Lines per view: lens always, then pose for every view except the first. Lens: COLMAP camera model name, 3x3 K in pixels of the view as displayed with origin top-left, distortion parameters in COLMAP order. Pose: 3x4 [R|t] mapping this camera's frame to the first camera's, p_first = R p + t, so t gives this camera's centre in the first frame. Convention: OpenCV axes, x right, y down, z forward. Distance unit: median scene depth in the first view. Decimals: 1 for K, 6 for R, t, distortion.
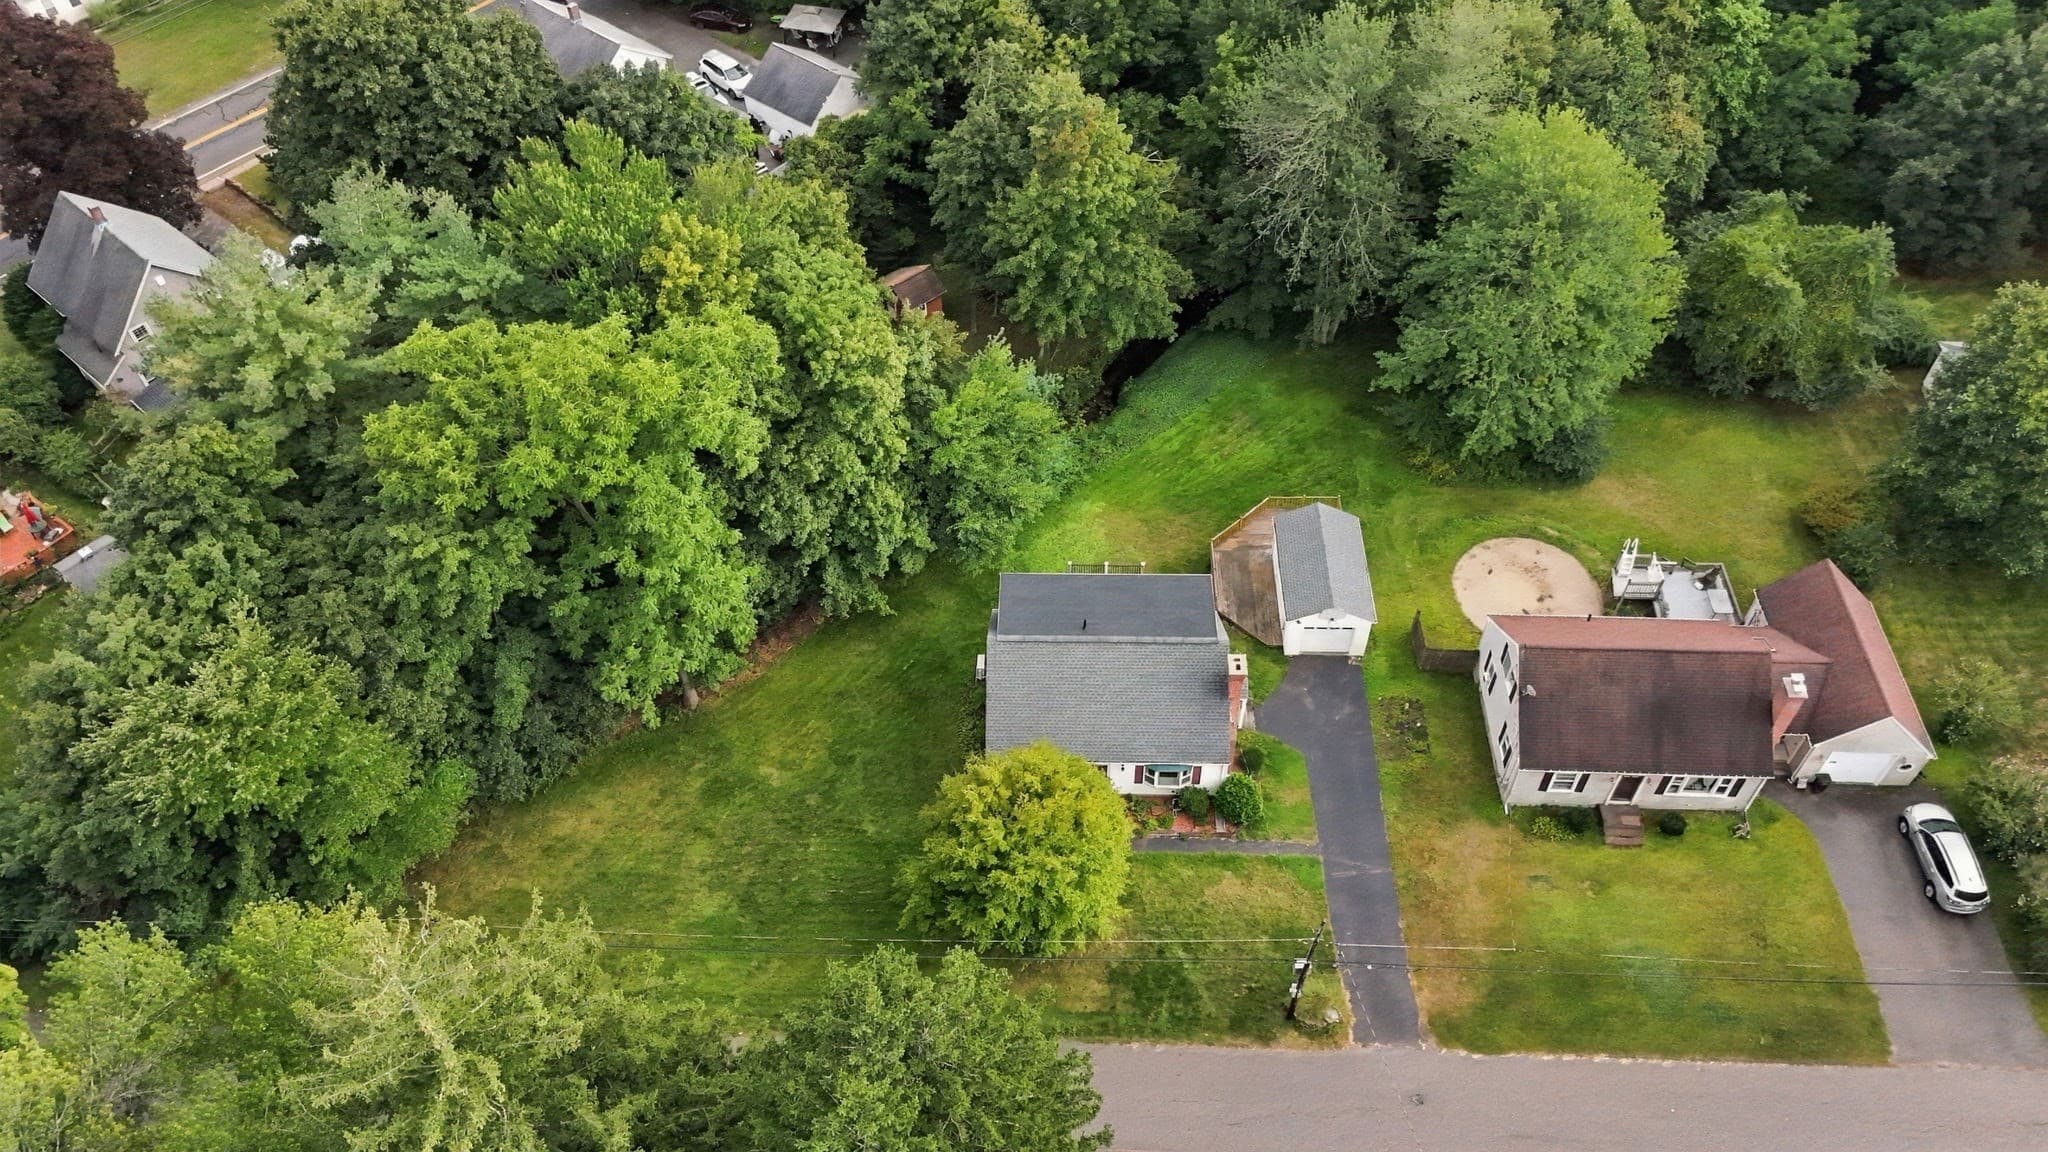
lens RADIAL K [[1513.6, 0, 1025.0], [0, 1513.6, 577.7], [0, 0, 1]] dist [0.050877, -0.038564]
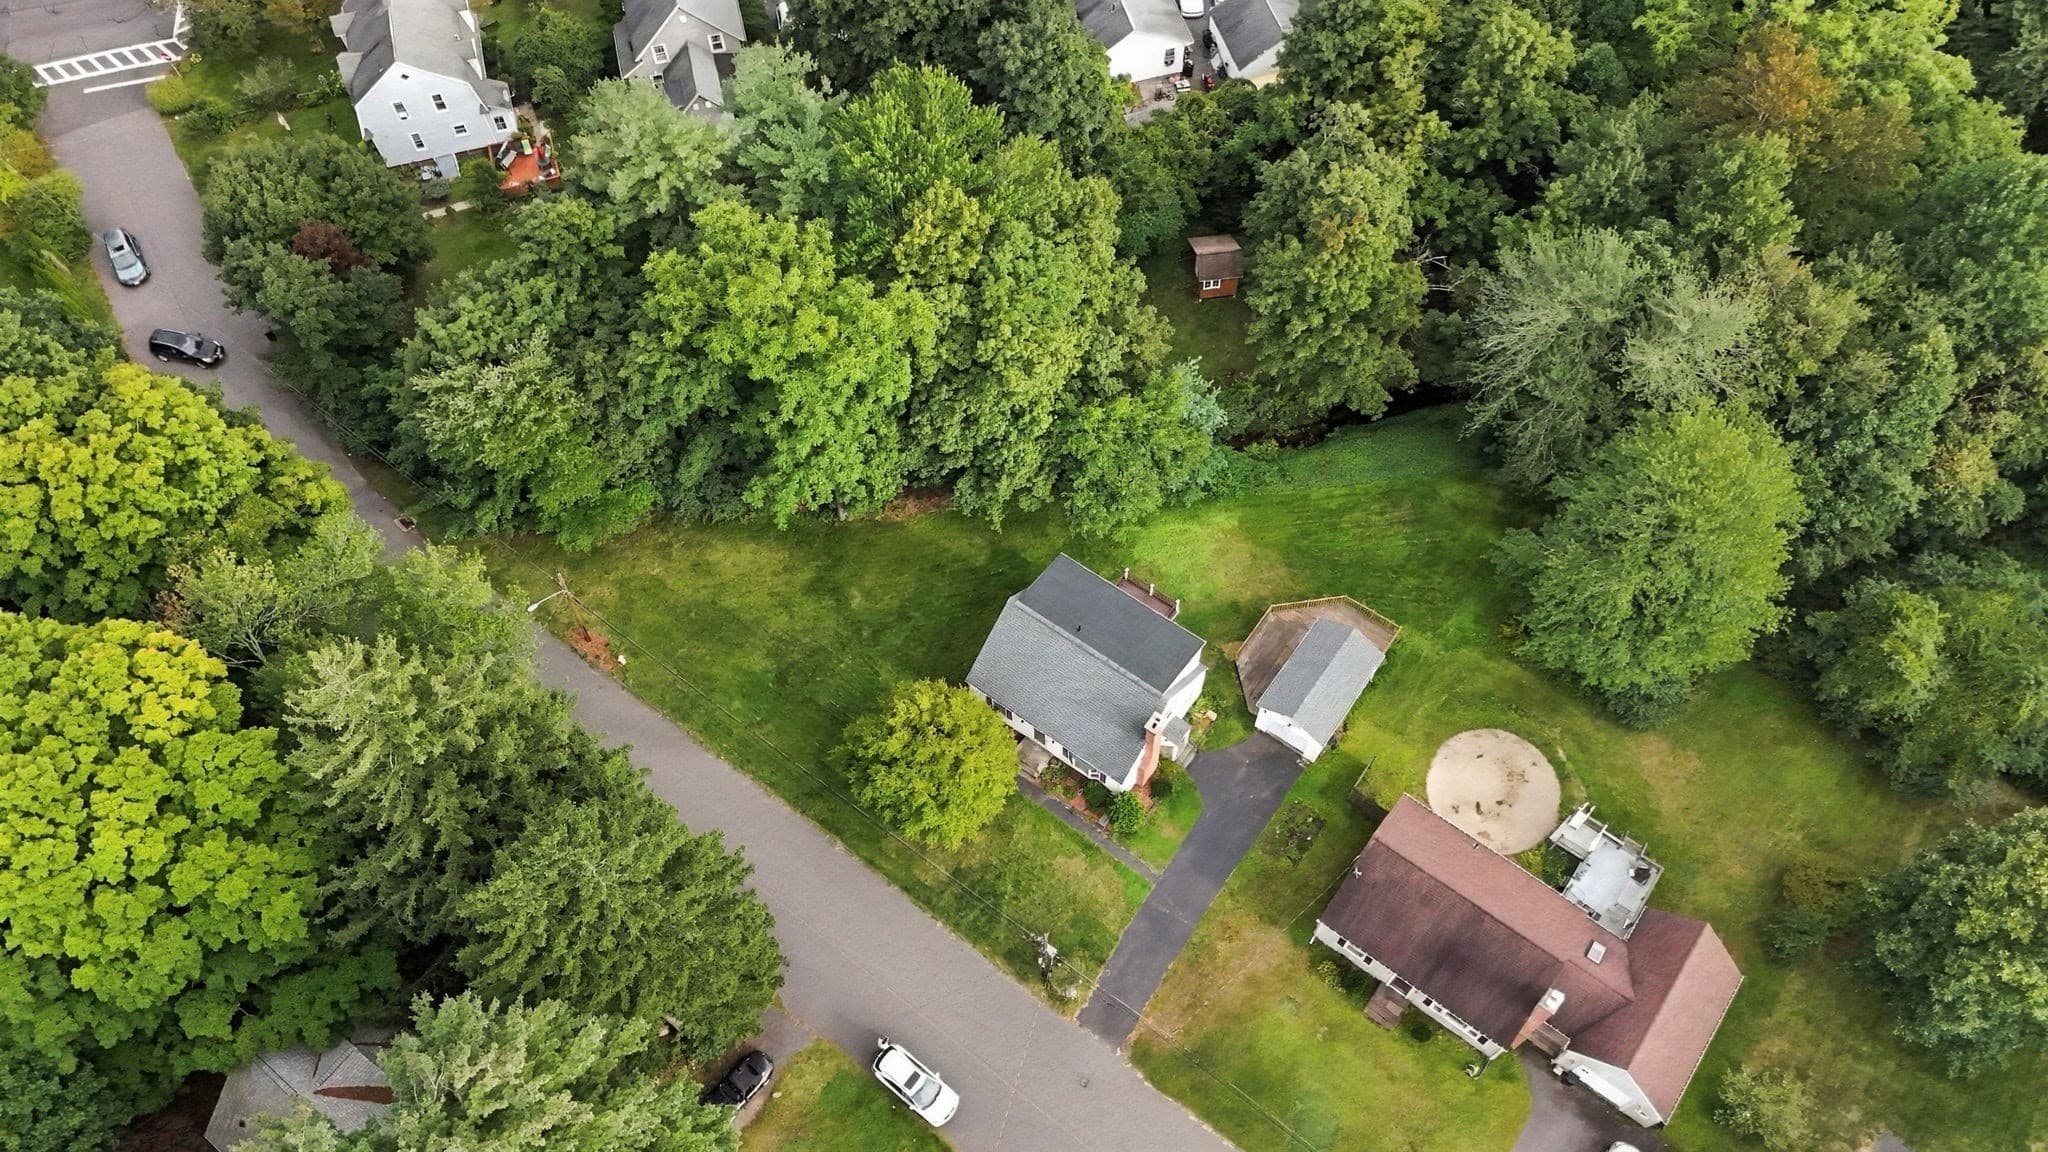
lens RADIAL K [[1507.2, 0, 1024.0], [0, 1507.2, 576.0], [0, 0, 1]] dist [0.061808, -0.055245]
pose [[0.819639, 0.498977, -0.281450, 0.307323], [-0.429078, 0.860223, 0.275515, -0.305963], [0.379585, -0.105059, 0.919172, -0.136328]]
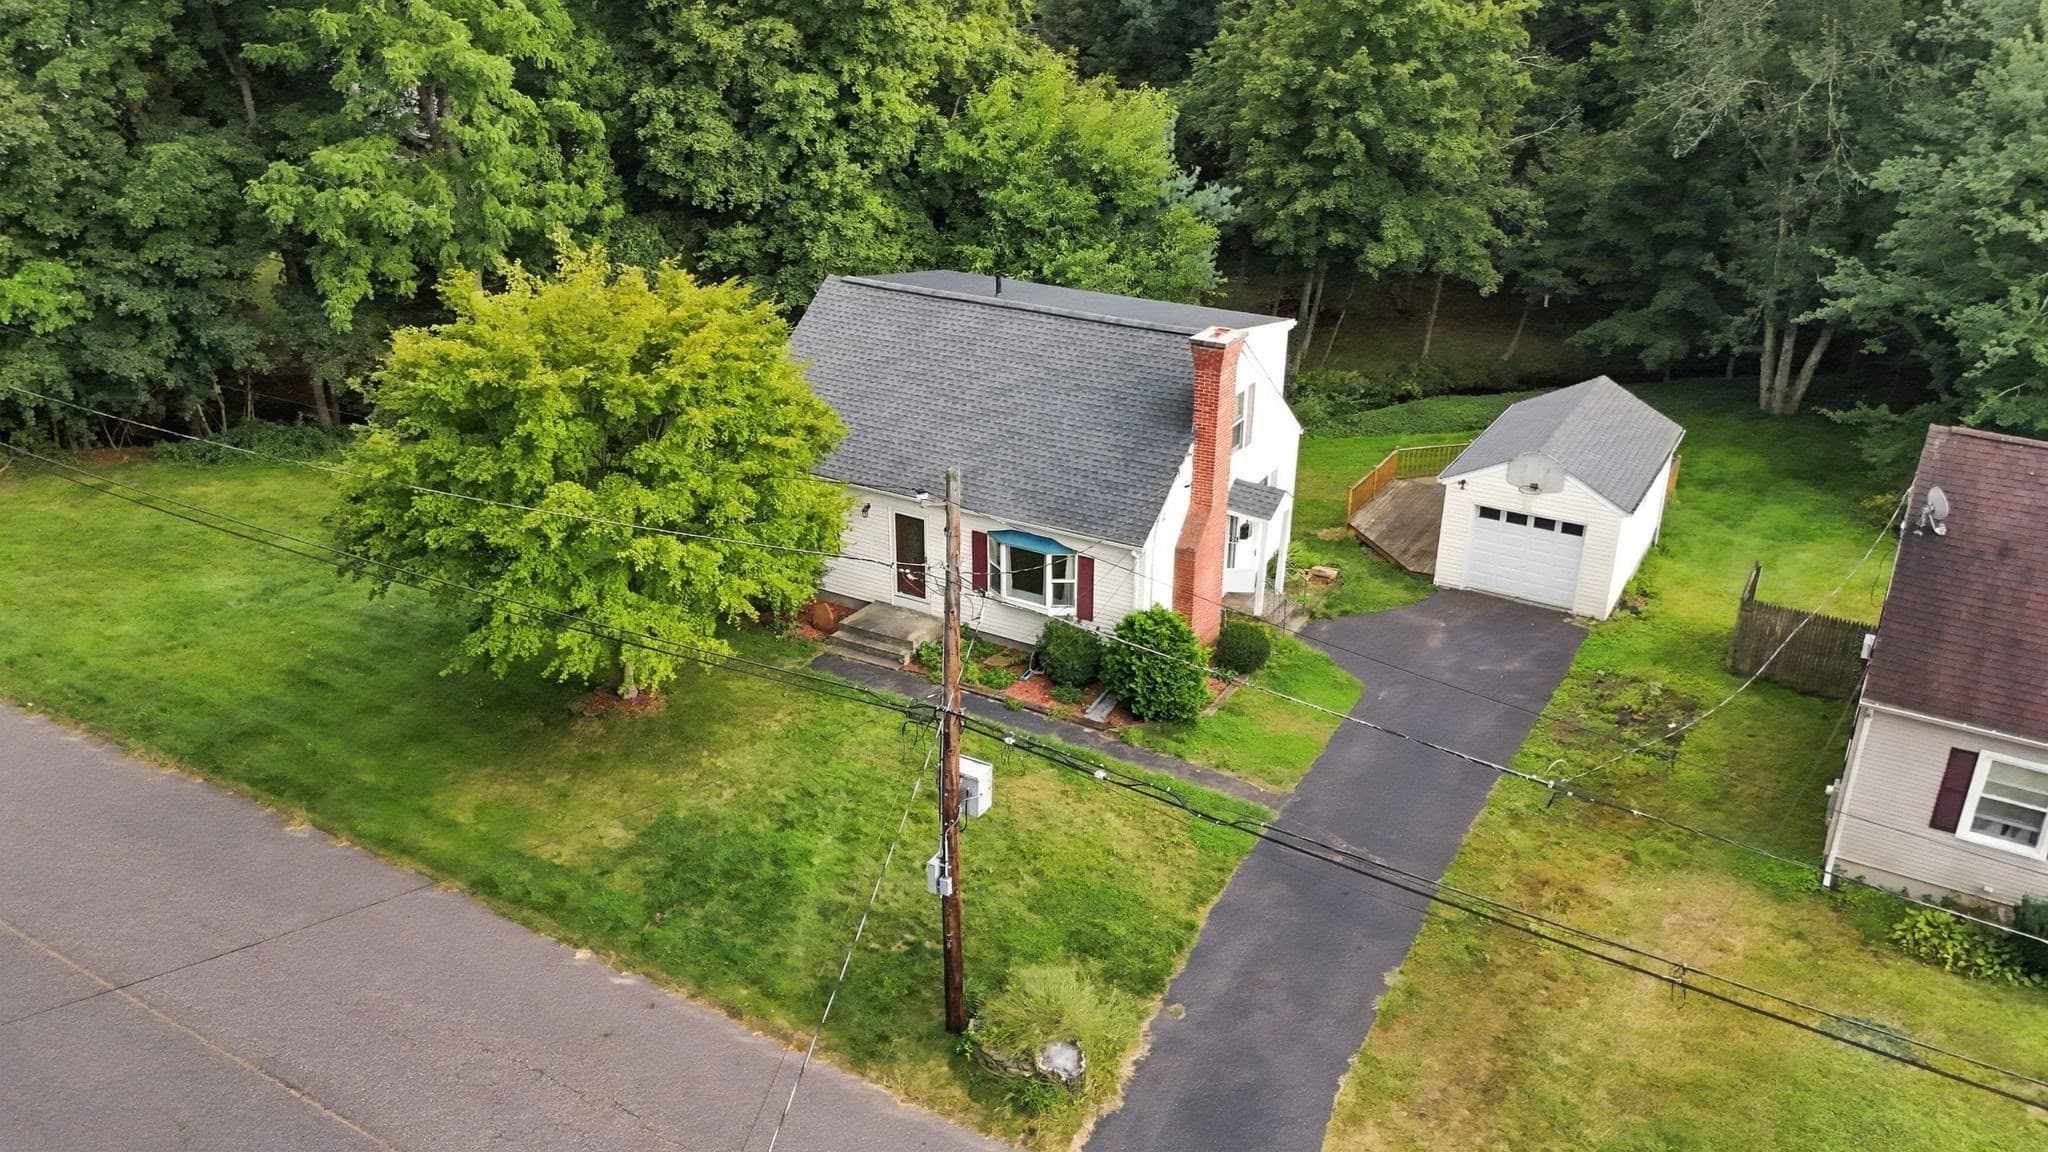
lens RADIAL K [[1513.6, 0, 1025.0], [0, 1513.6, 577.7], [0, 0, 1]] dist [0.050877, -0.038564]
pose [[0.872638, 0.218231, -0.436895, 0.278865], [-0.383557, 0.860023, -0.336517, 0.271860], [0.302301, 0.461232, 0.834194, 0.578014]]
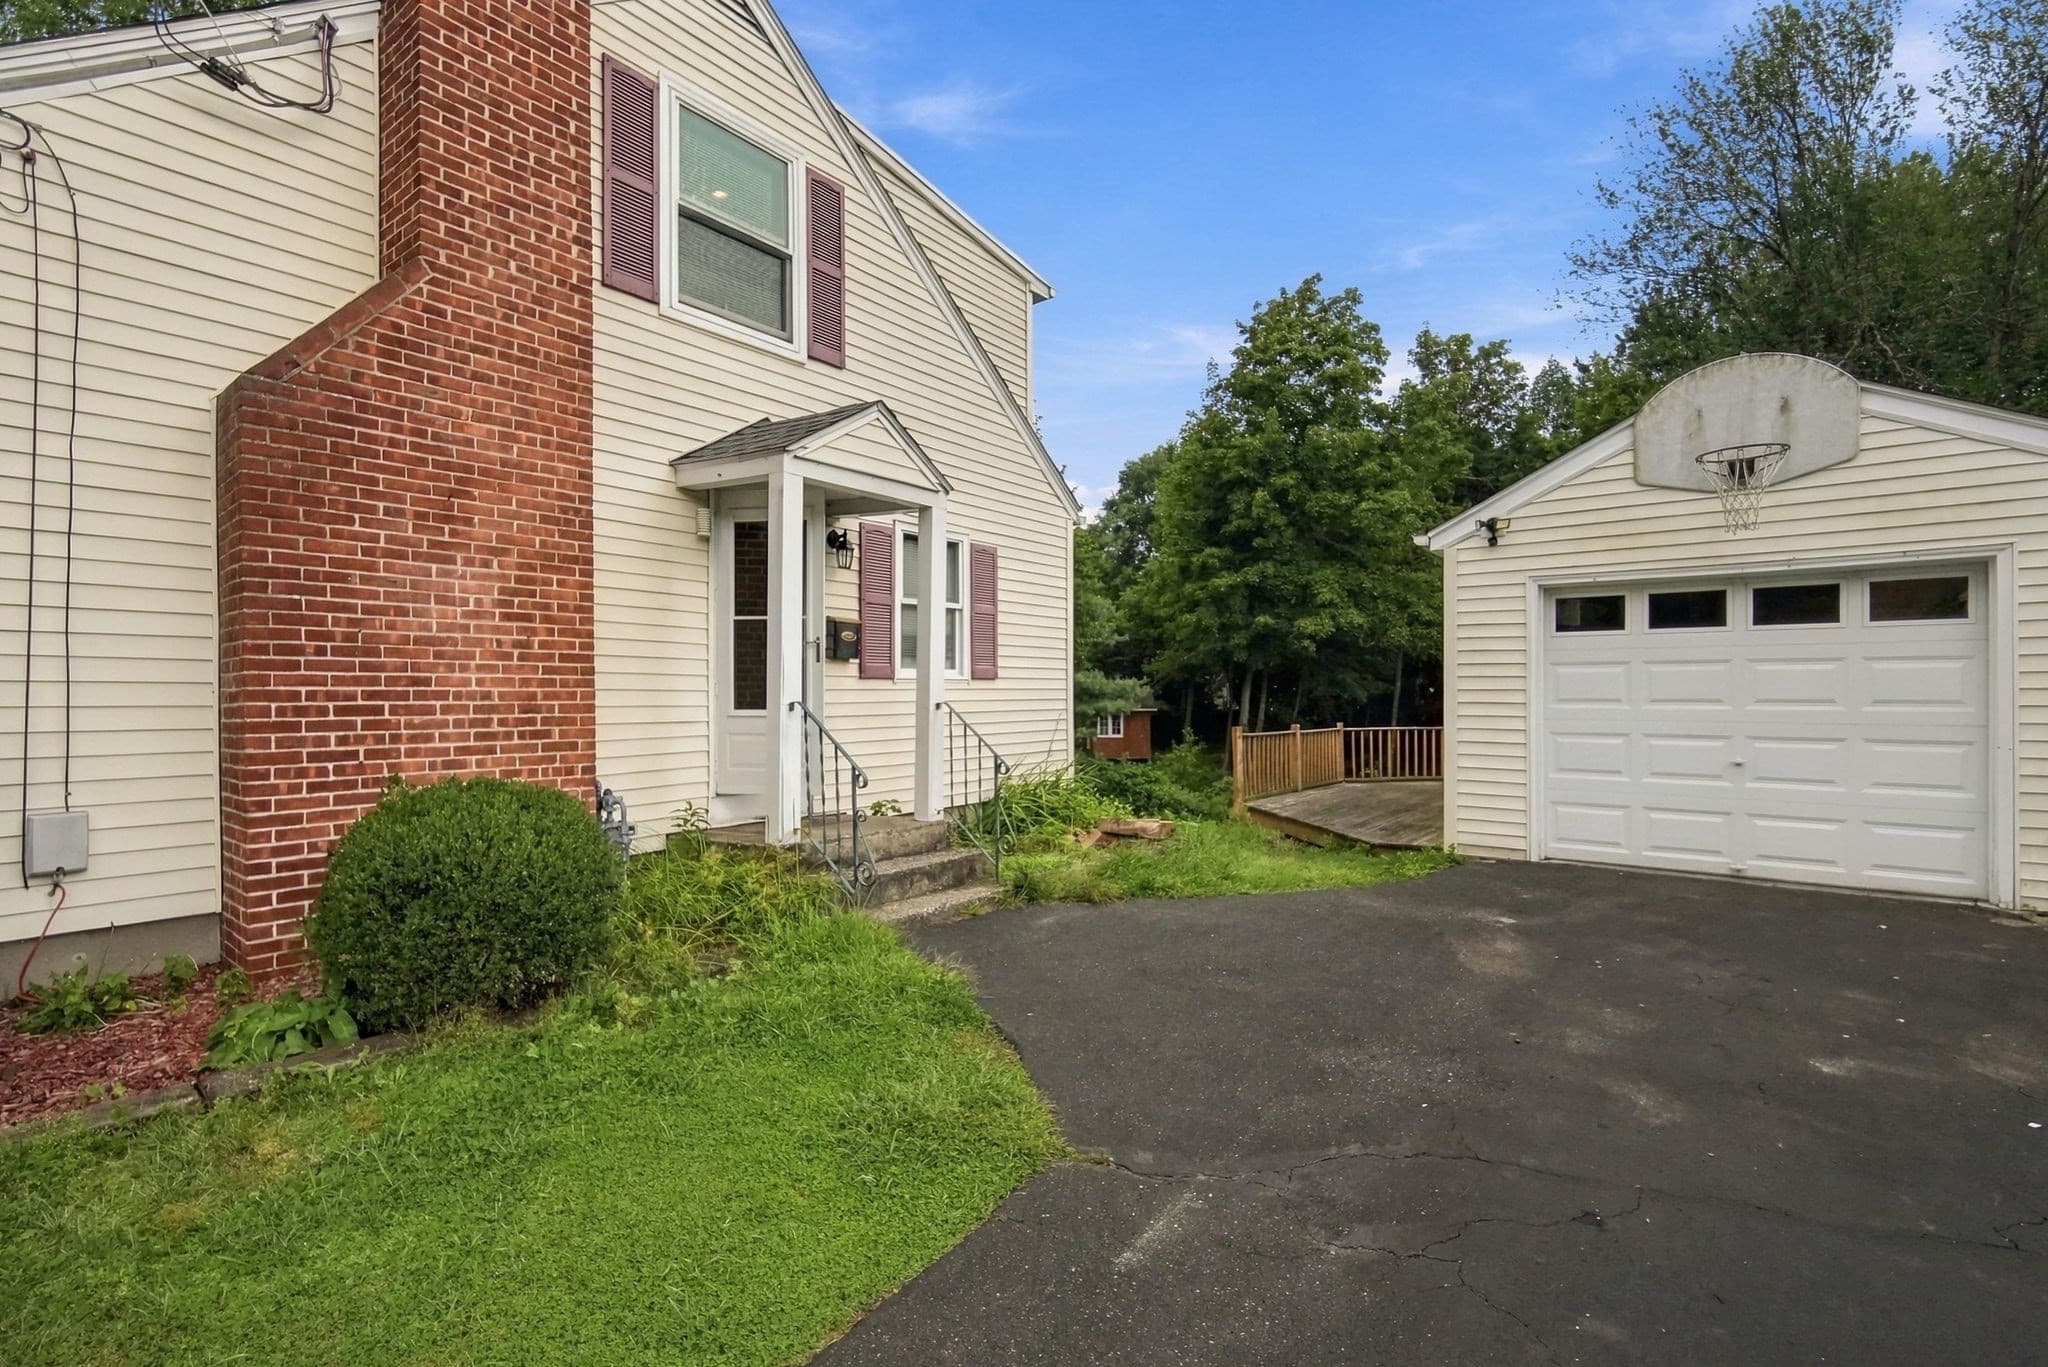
lens RADIAL K [[924.1, 0, 1024.0], [0, 924.1, 683.5], [0, 0, 1]] dist [-0.000906, -0.000380]
pose [[0.805676, 0.004860, -0.592337, 0.201243], [-0.453498, 0.648377, -0.611512, 0.125919], [0.381086, 0.761304, 0.524586, 0.951243]]
